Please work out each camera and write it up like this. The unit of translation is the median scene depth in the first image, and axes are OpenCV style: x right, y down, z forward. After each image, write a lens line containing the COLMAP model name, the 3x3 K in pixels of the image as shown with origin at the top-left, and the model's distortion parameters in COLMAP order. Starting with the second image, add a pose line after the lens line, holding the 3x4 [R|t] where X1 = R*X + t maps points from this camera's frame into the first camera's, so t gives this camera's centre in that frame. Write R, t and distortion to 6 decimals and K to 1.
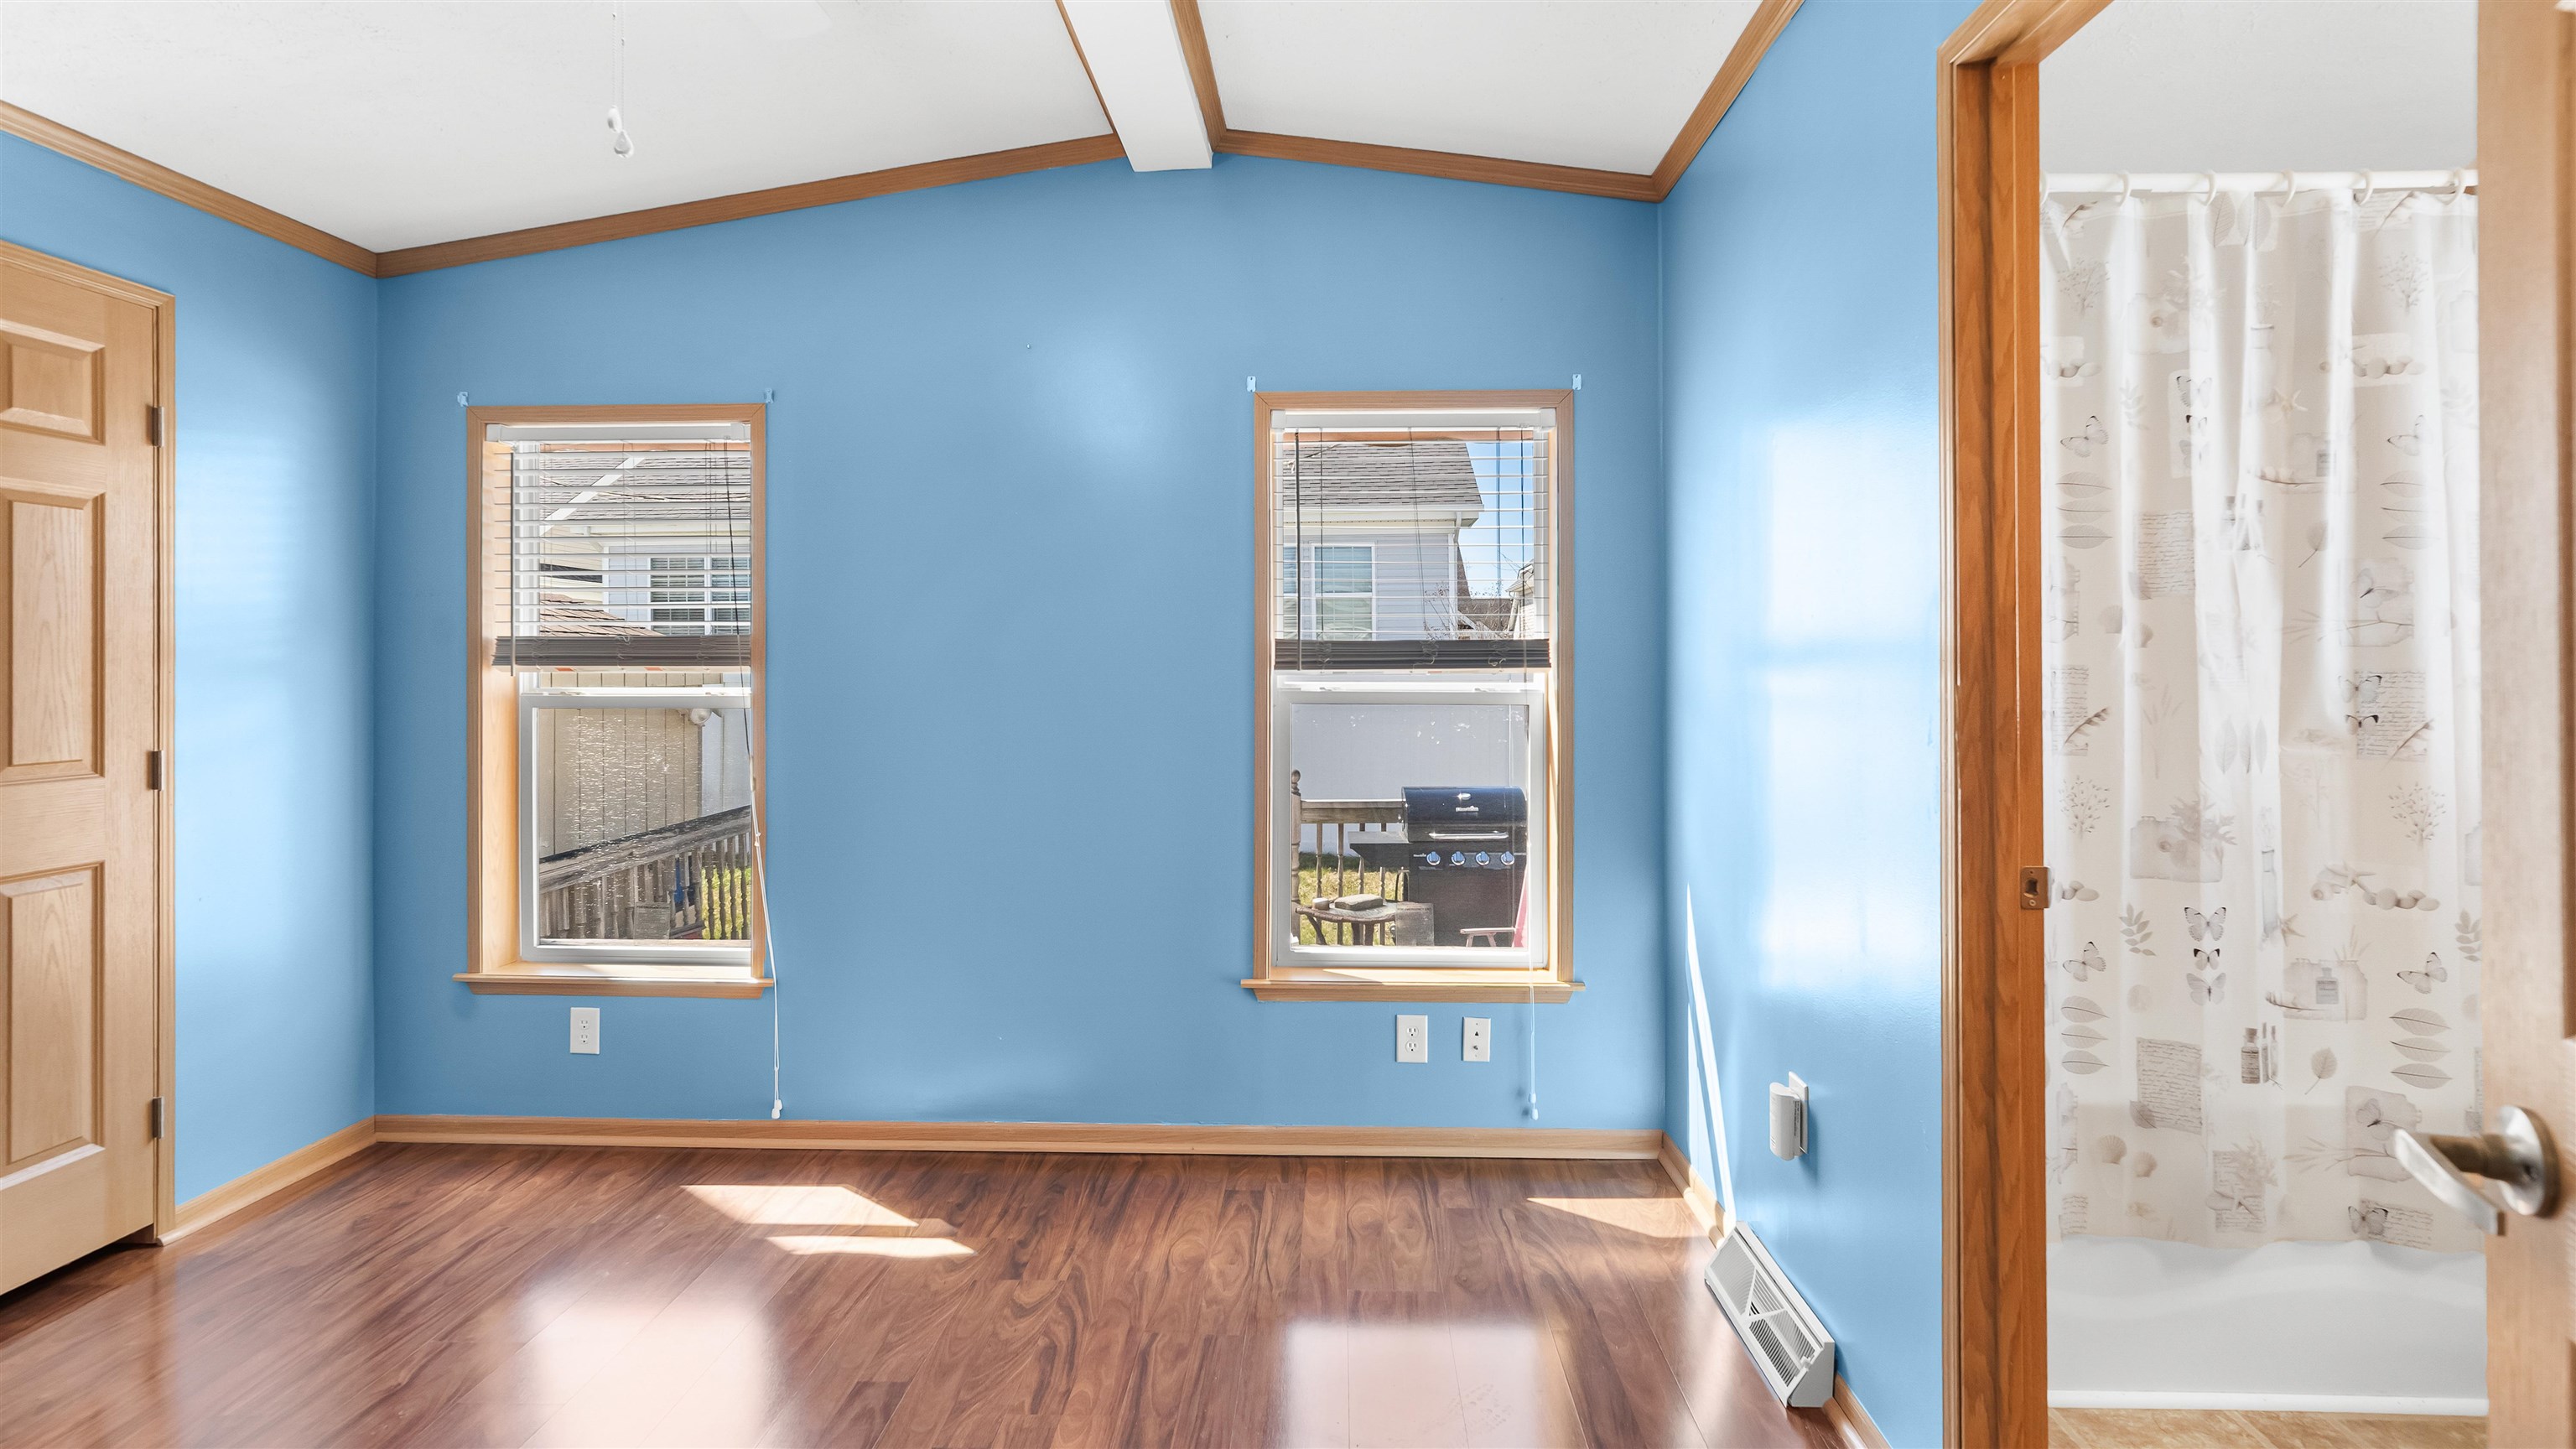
lens RADIAL K [[1233.0, 0, 1296.0], [0, 1233.0, 652.2], [0, 0, 1]] dist [-0.022543, 0.009665]
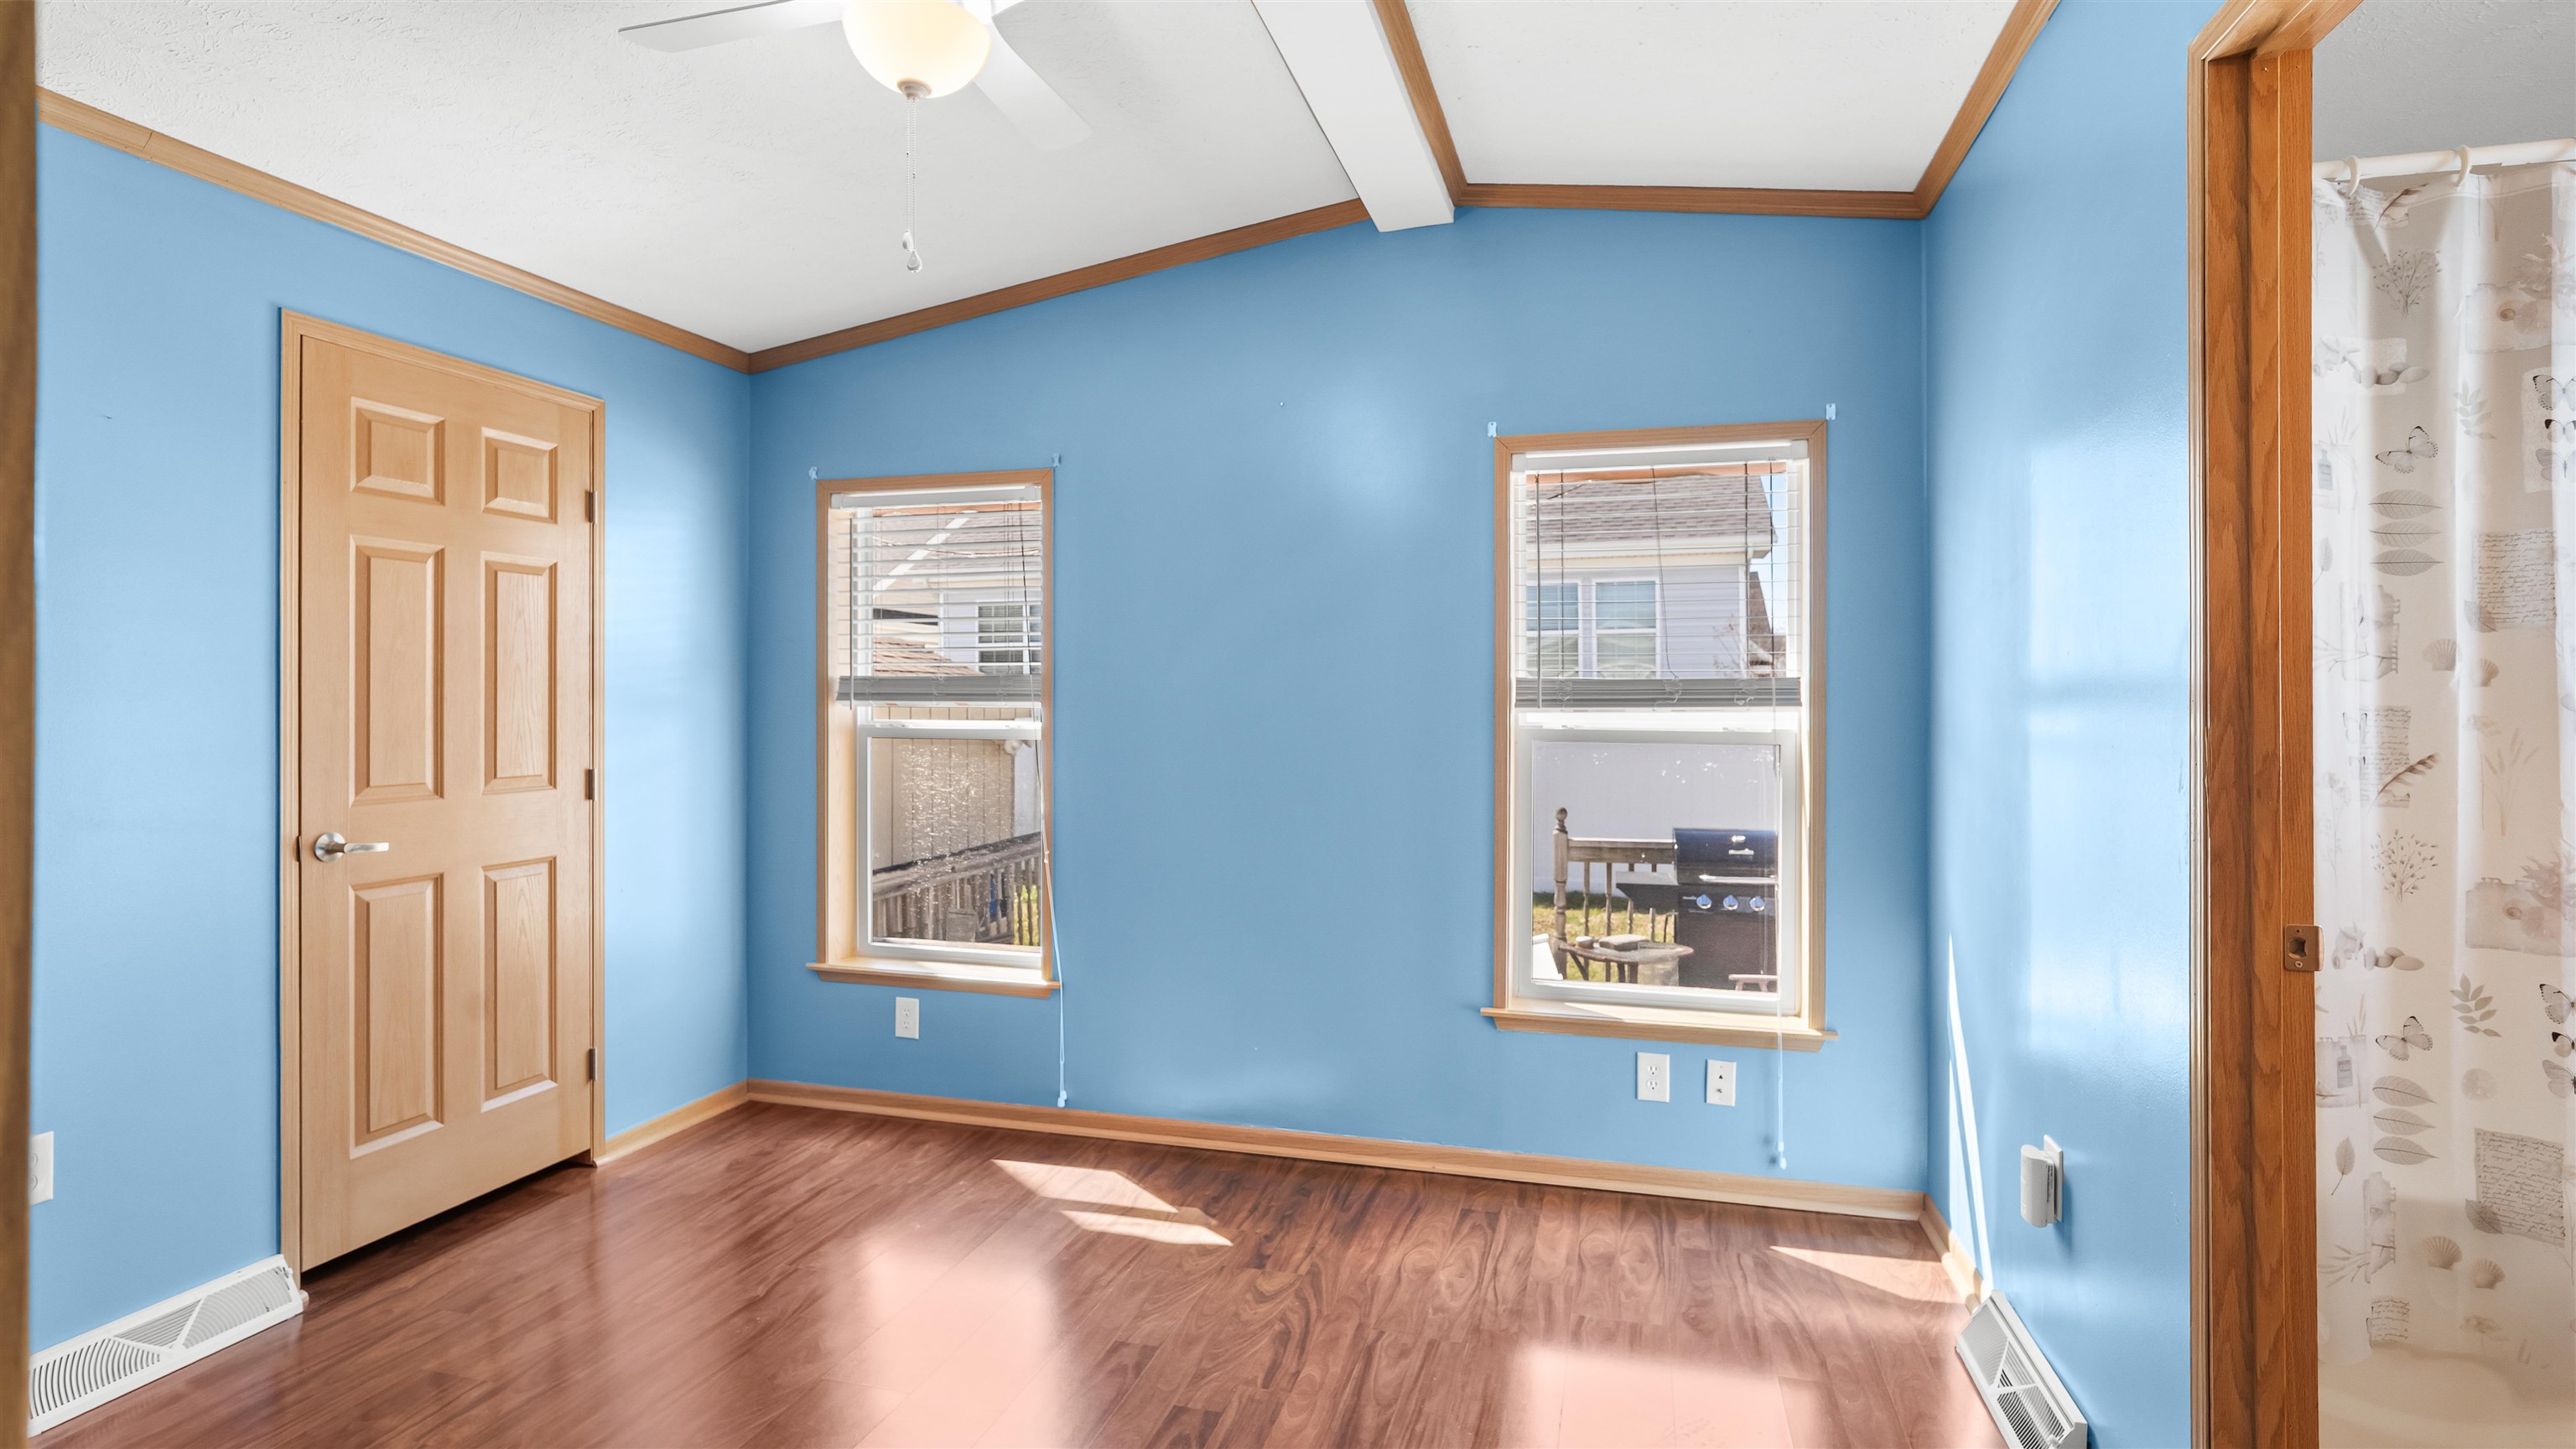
lens RADIAL K [[1222.3, 0, 1294.2], [0, 1222.3, 691.7], [0, 0, 1]] dist [-0.023074, 0.010047]
pose [[0.972487, 0.001450, -0.232954, 0.048210], [-0.001076, 0.999998, 0.001732, -0.000465], [0.232956, -0.001434, 0.972486, -0.036036]]
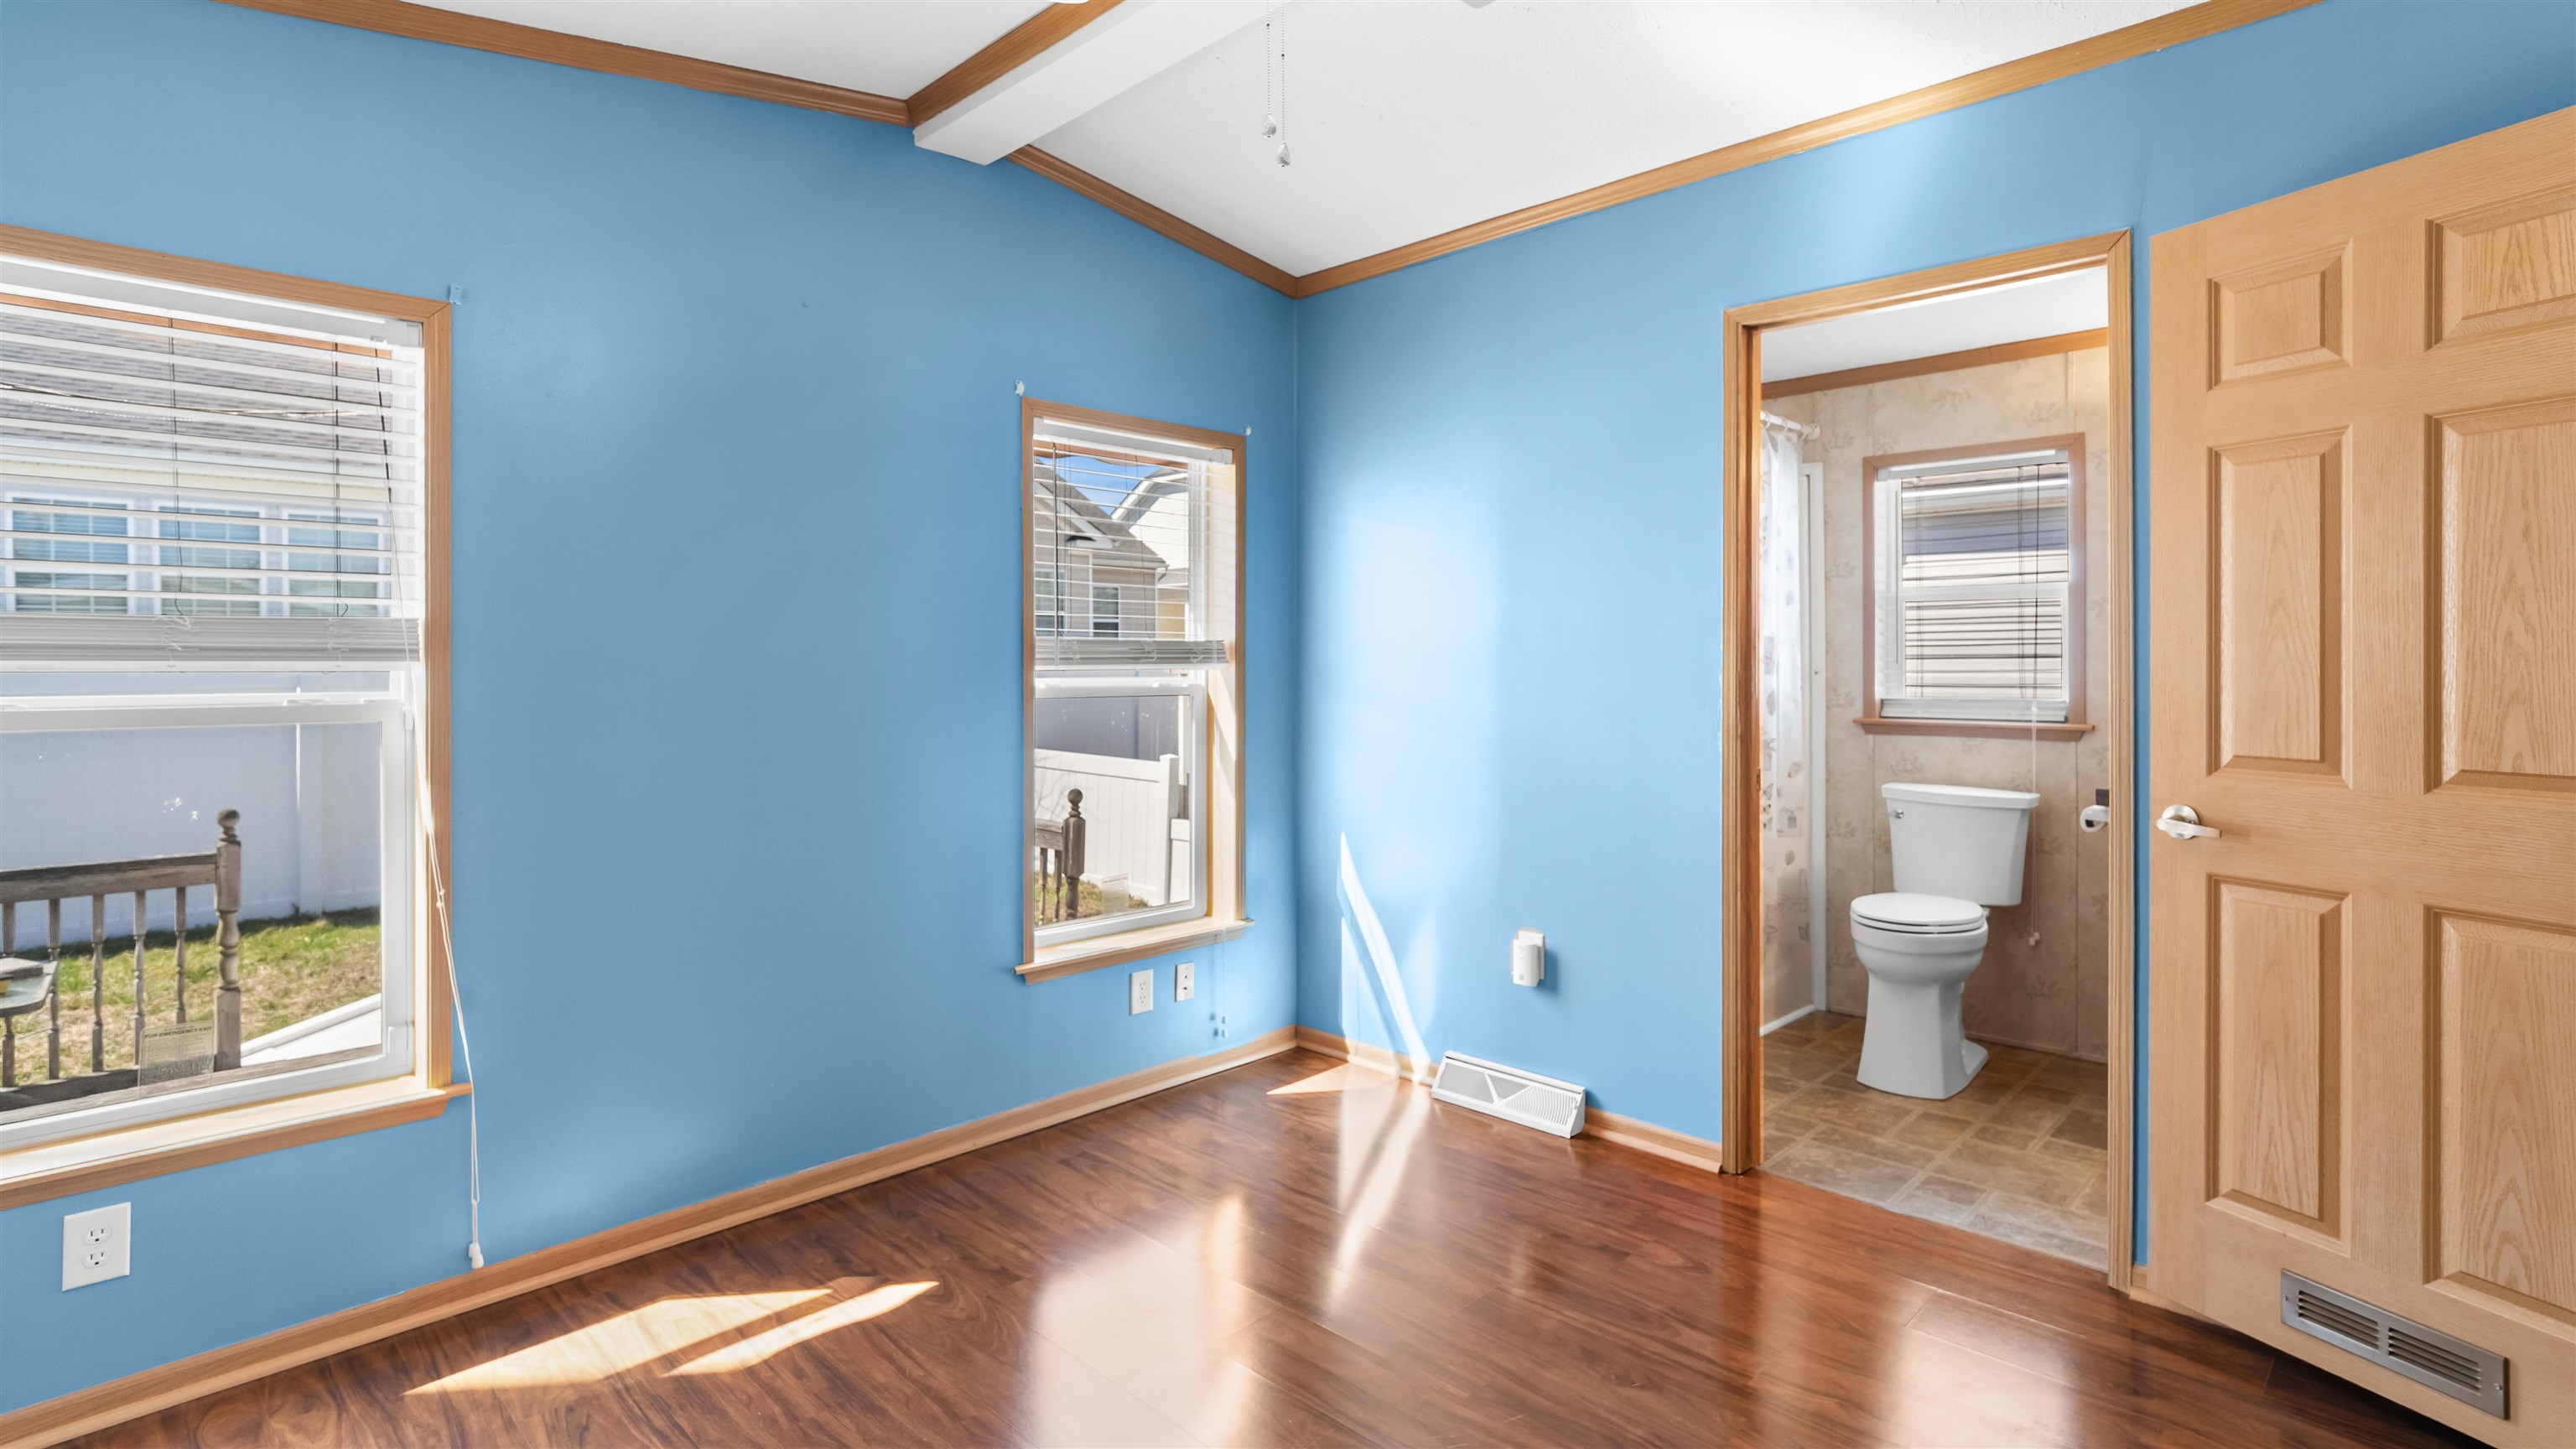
lens RADIAL K [[1223.5, 0, 1286.8], [0, 1223.5, 669.9], [0, 0, 1]] dist [-0.021717, 0.008587]
pose [[0.678092, -0.003298, 0.734970, -0.755556], [-0.004351, 0.999954, 0.008501, 0.009559], [-0.734964, -0.008962, 0.678047, 0.169663]]
